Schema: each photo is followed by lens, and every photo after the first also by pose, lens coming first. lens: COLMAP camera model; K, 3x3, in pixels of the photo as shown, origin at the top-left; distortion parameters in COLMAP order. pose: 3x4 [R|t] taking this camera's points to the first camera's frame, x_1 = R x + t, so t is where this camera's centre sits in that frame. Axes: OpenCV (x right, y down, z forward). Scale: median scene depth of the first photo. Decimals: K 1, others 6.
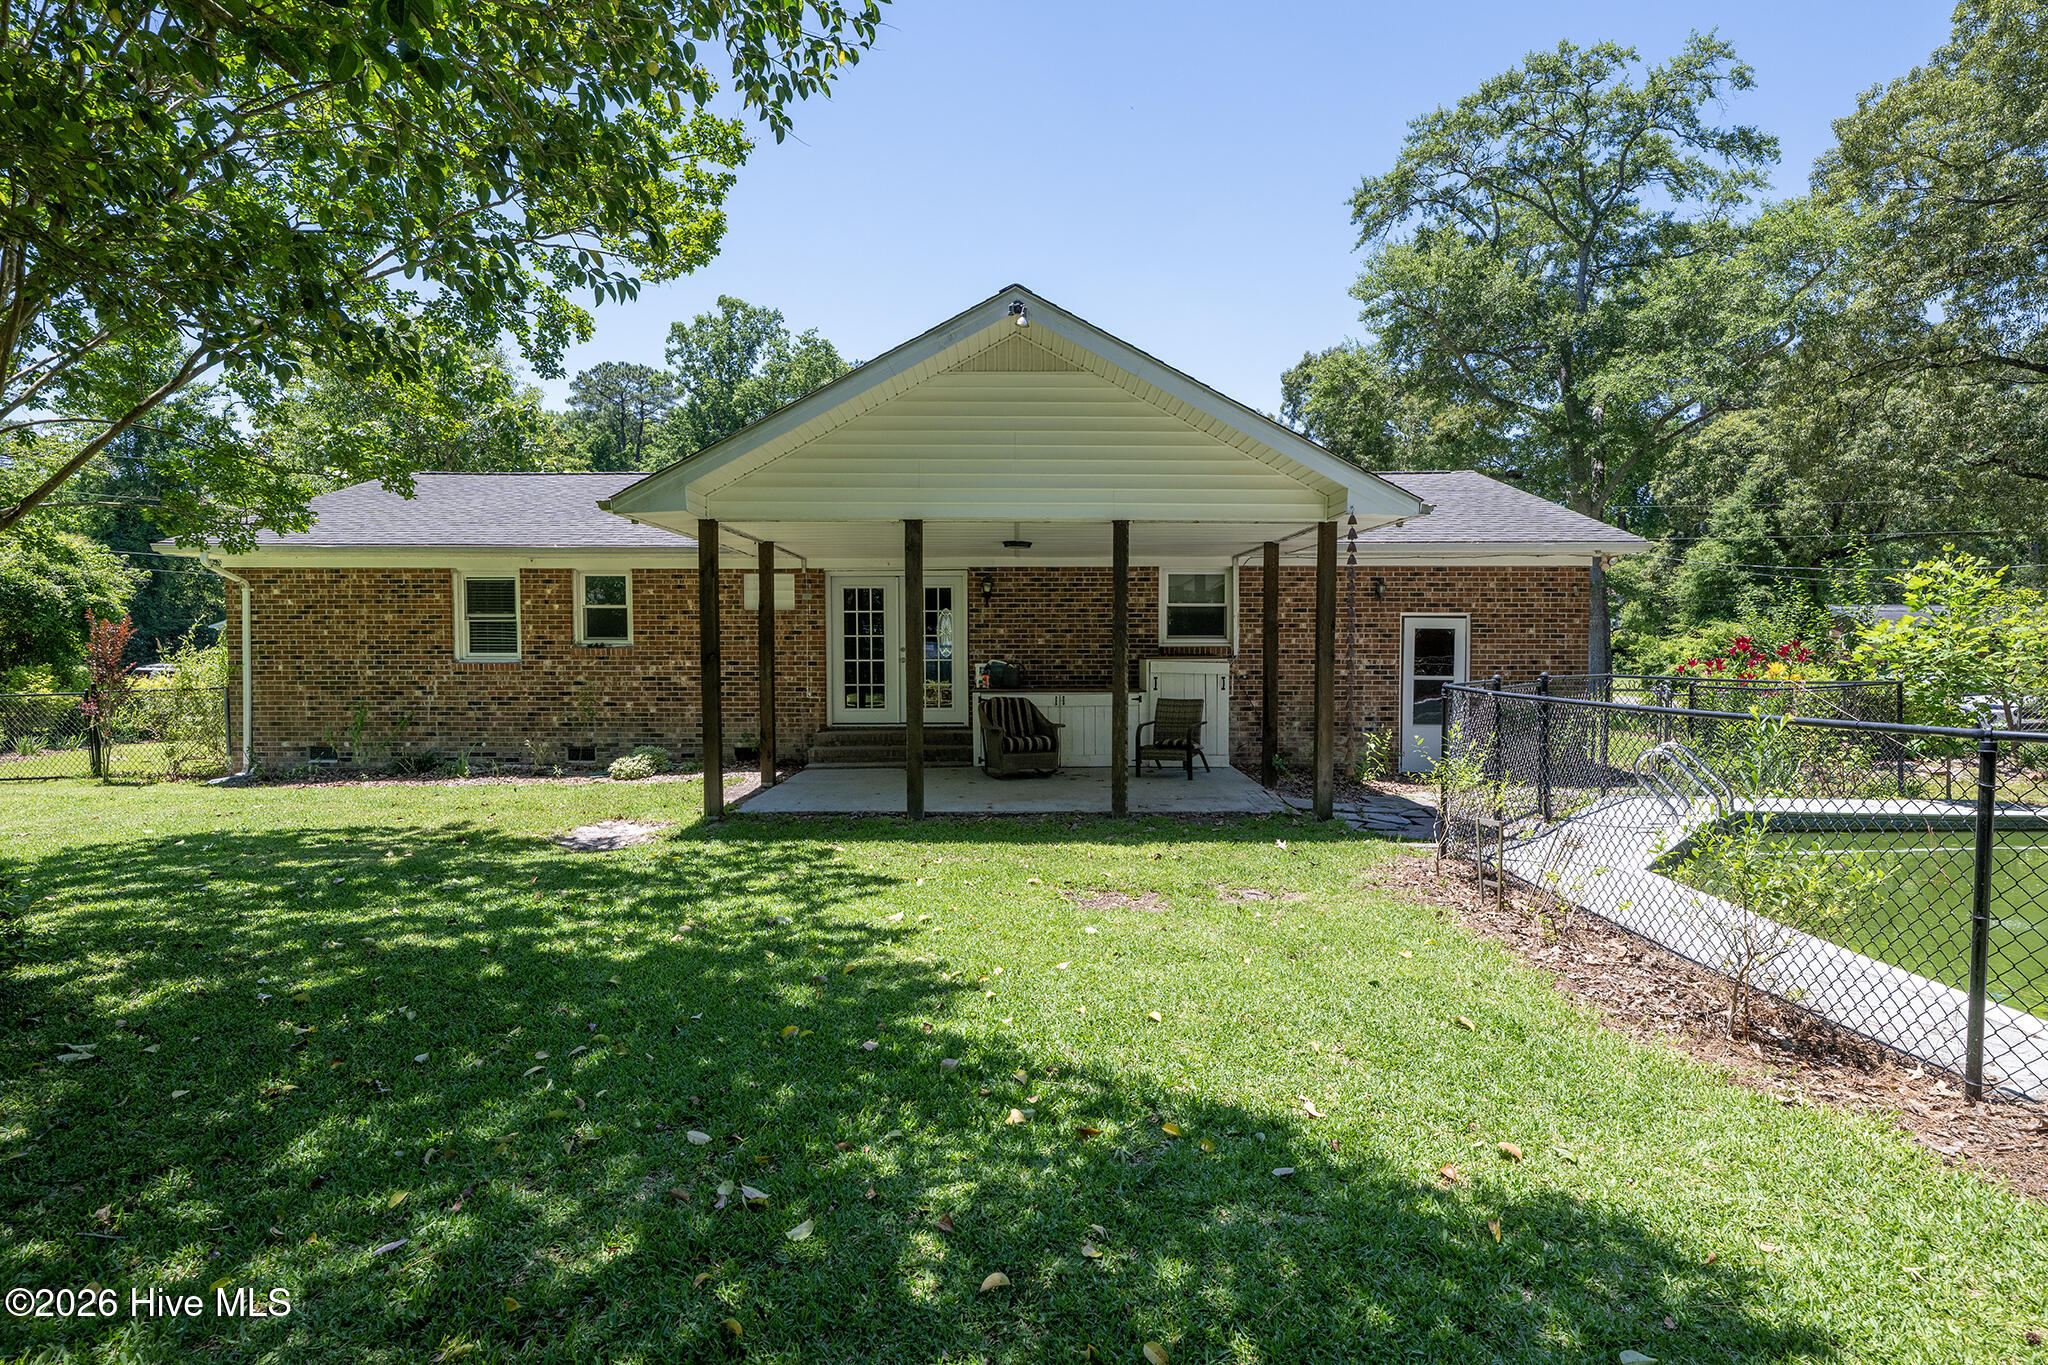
lens RADIAL K [[1019.7, 0, 1013.0], [0, 1019.7, 665.4], [0, 0, 1]] dist [-0.005797, 0.000424]
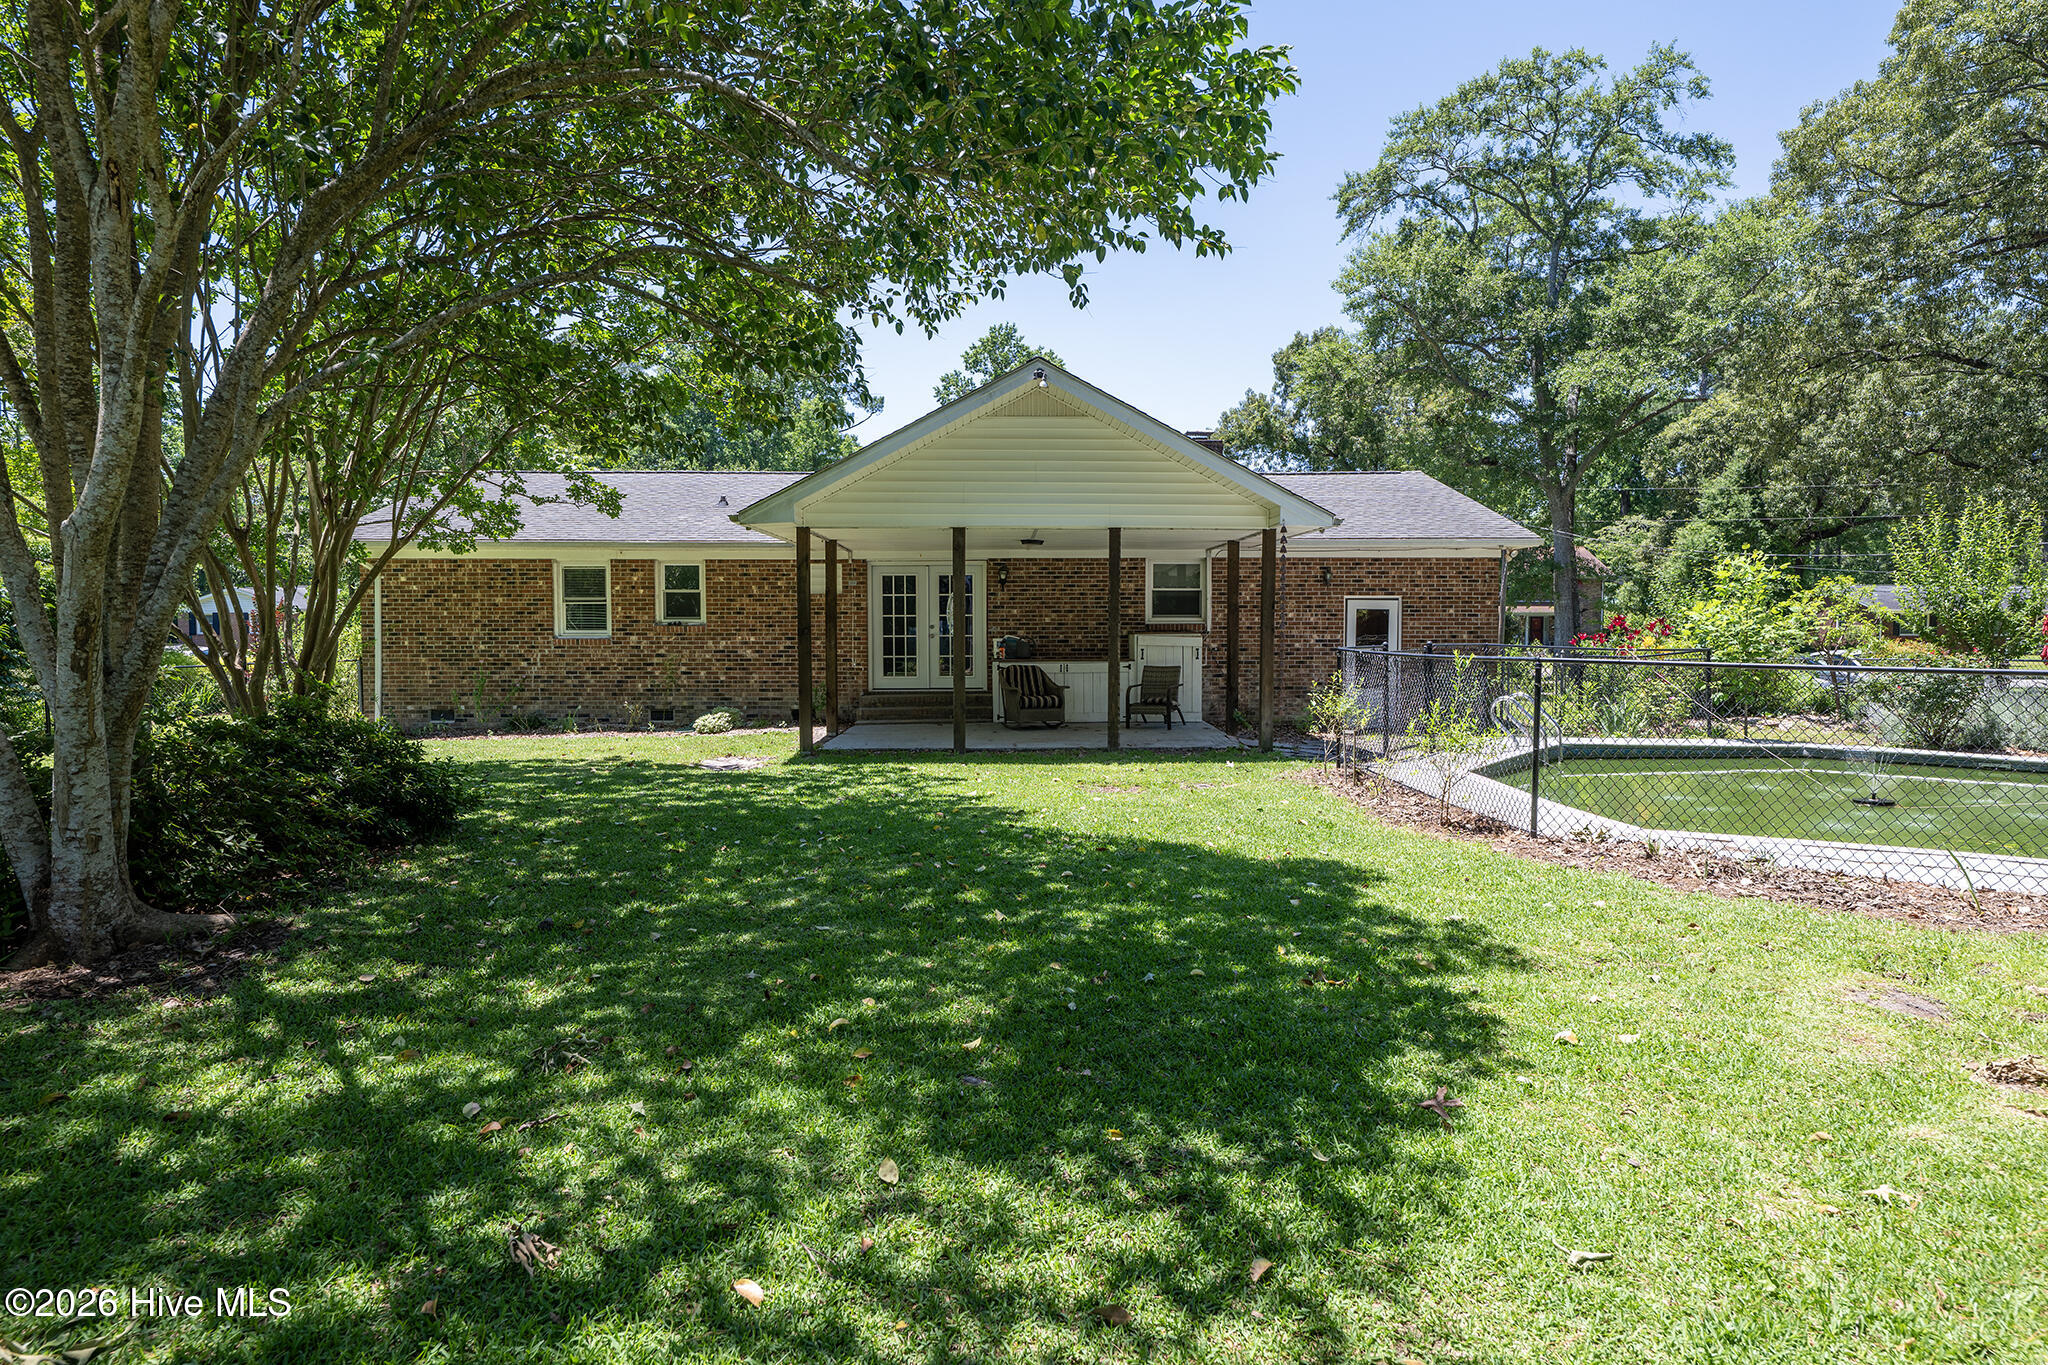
lens RADIAL K [[1057.2, 0, 1015.1], [0, 1057.2, 683.7], [0, 0, 1]] dist [0.001056, 0.000475]
pose [[0.999893, -0.001920, 0.014534, -0.028736], [0.001433, 0.999440, 0.033420, 0.009670], [-0.014590, -0.033396, 0.999336, -0.245030]]
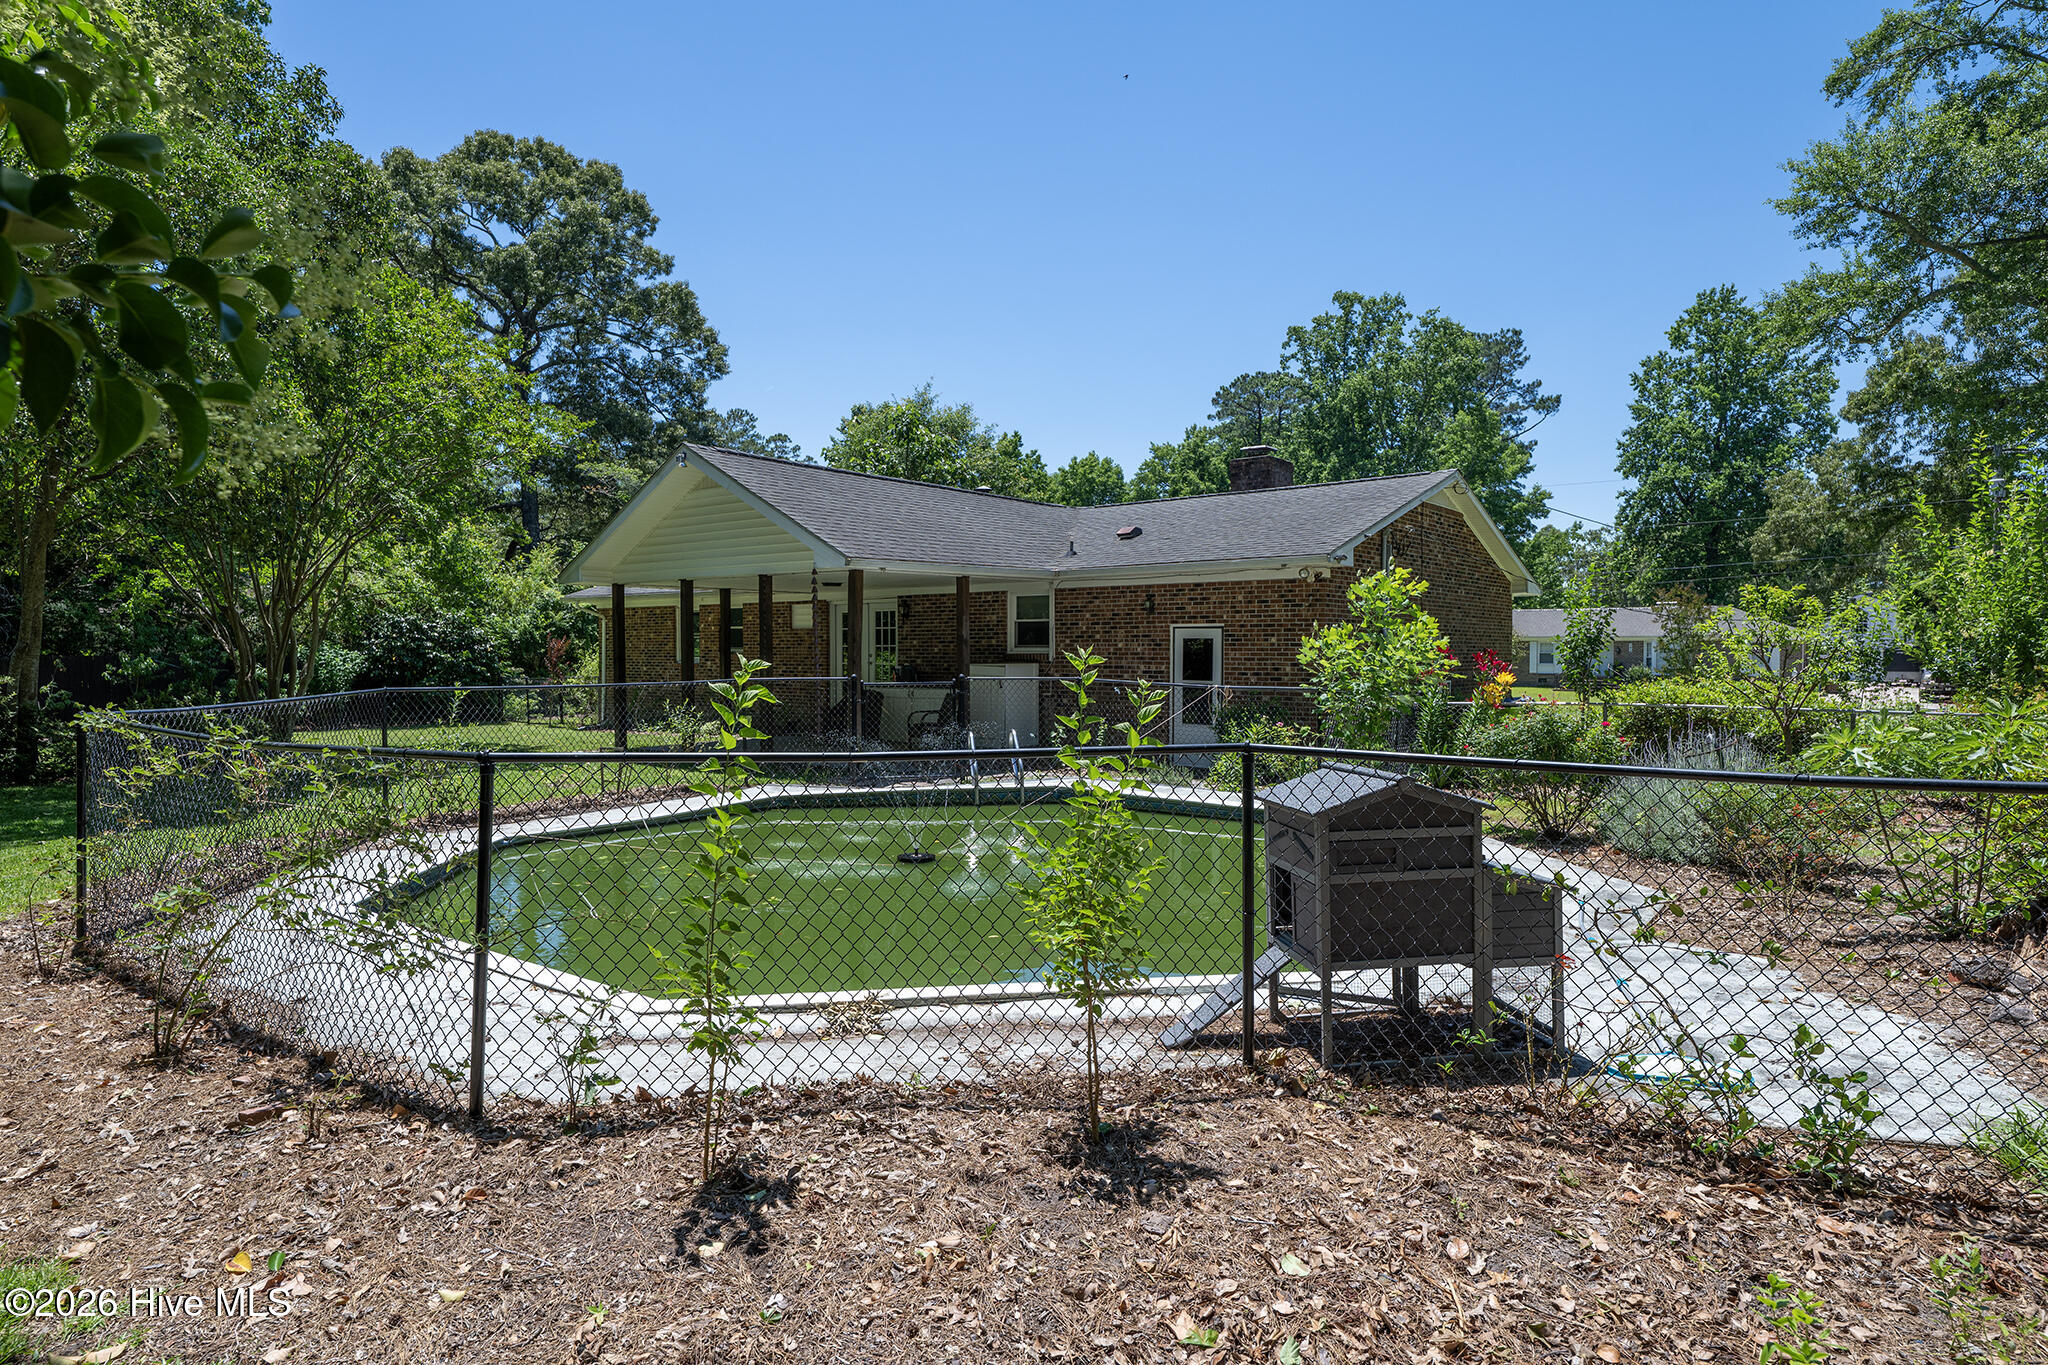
lens RADIAL K [[1057.2, 0, 1016.6], [0, 1057.2, 670.3], [0, 0, 1]] dist [0.001056, 0.000475]
pose [[0.815476, 0.009458, -0.578714, 0.885239], [-0.009534, 0.999950, 0.002908, -0.002407], [0.578713, 0.003146, 0.815525, -0.056031]]
